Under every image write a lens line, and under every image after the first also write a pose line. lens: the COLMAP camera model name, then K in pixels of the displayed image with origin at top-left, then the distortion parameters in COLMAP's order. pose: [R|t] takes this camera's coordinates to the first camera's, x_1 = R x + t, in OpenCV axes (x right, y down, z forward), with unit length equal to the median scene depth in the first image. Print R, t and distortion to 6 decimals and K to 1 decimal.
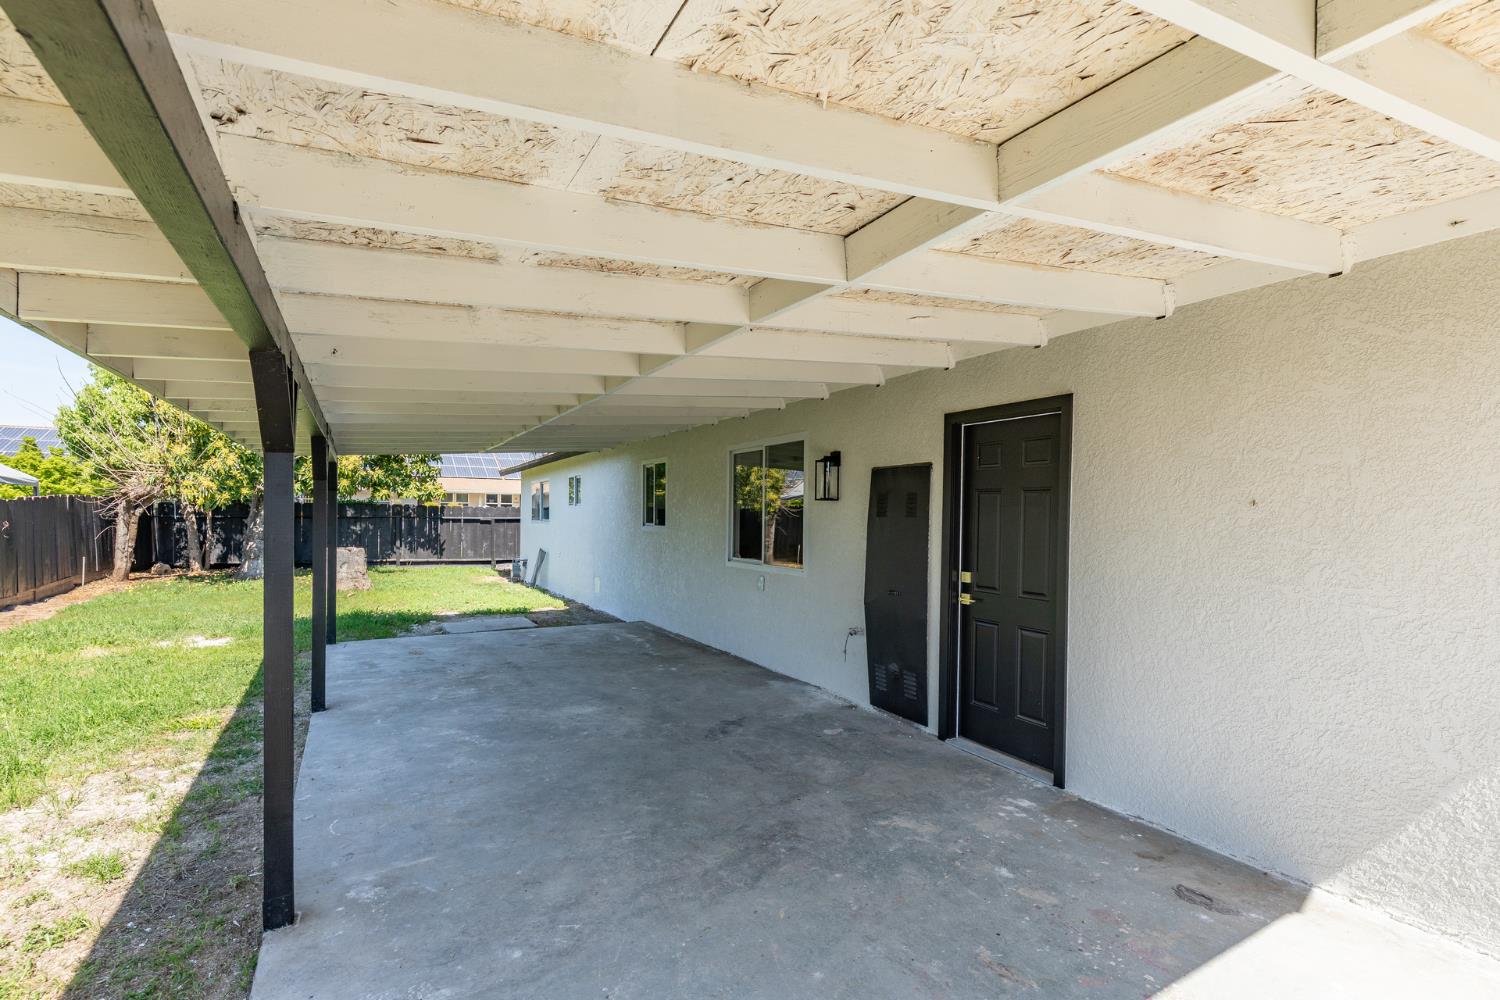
lens RADIAL K [[705.0, 0, 745.9], [0, 705.0, 537.3], [0, 0, 1]] dist [0.000951, 0.000852]
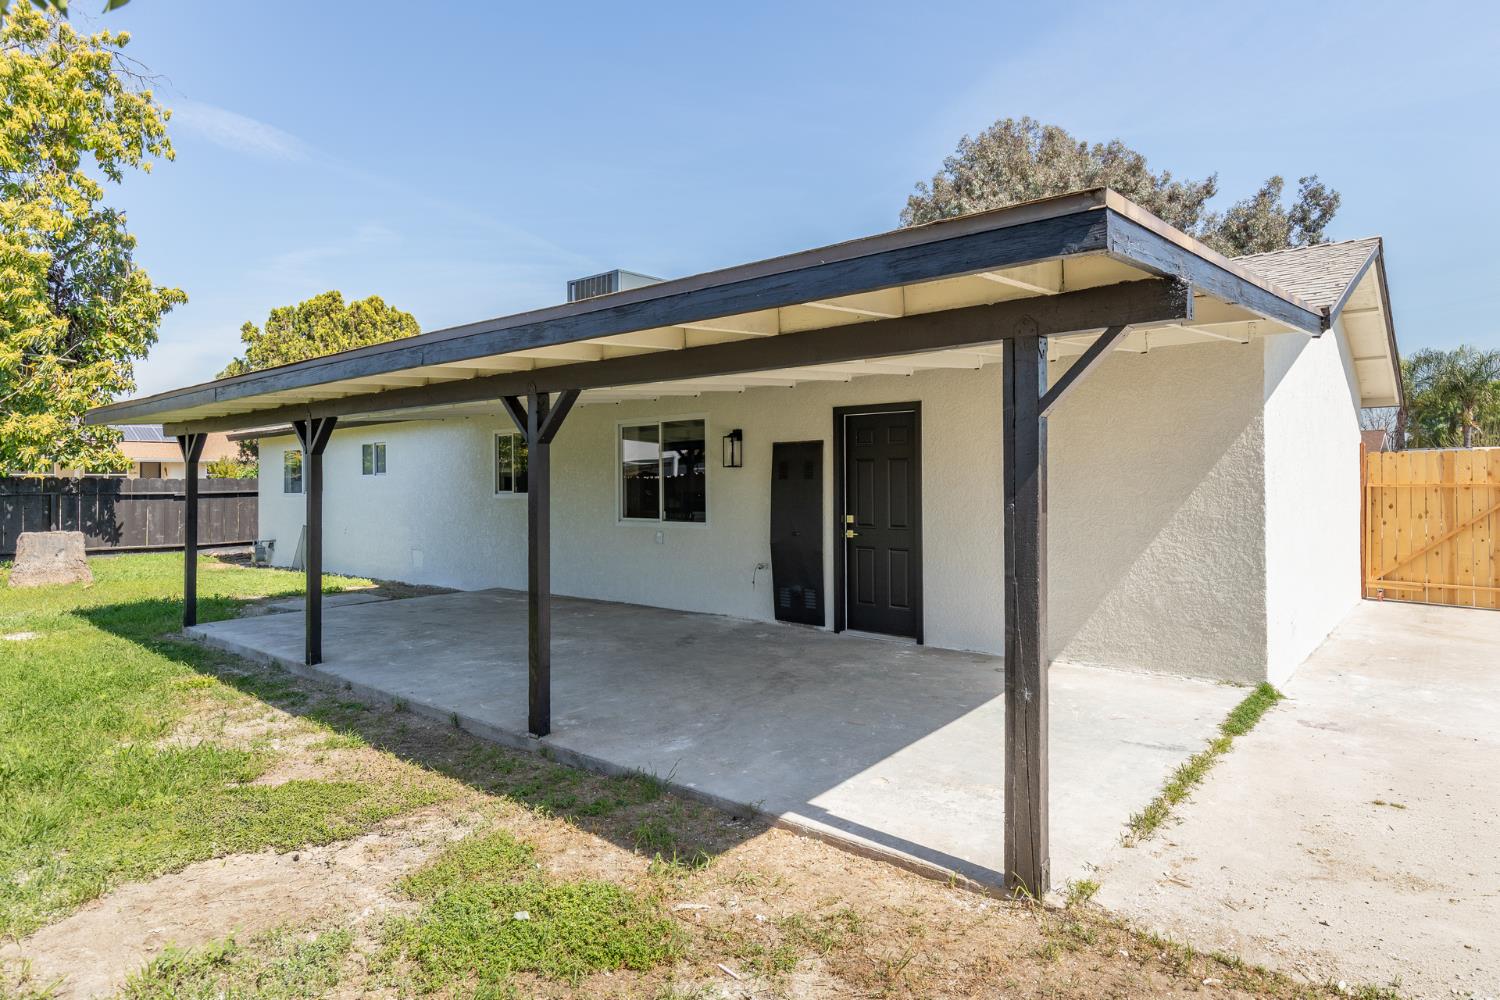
lens RADIAL K [[862.6, 0, 749.5], [0, 862.6, 493.0], [0, 0, 1]] dist [0.005320, 0.000527]
pose [[0.931470, -0.024692, 0.362980, -0.456976], [0.030988, 0.999453, -0.011531, 0.014615], [-0.362497, 0.021989, 0.931726, -0.511420]]
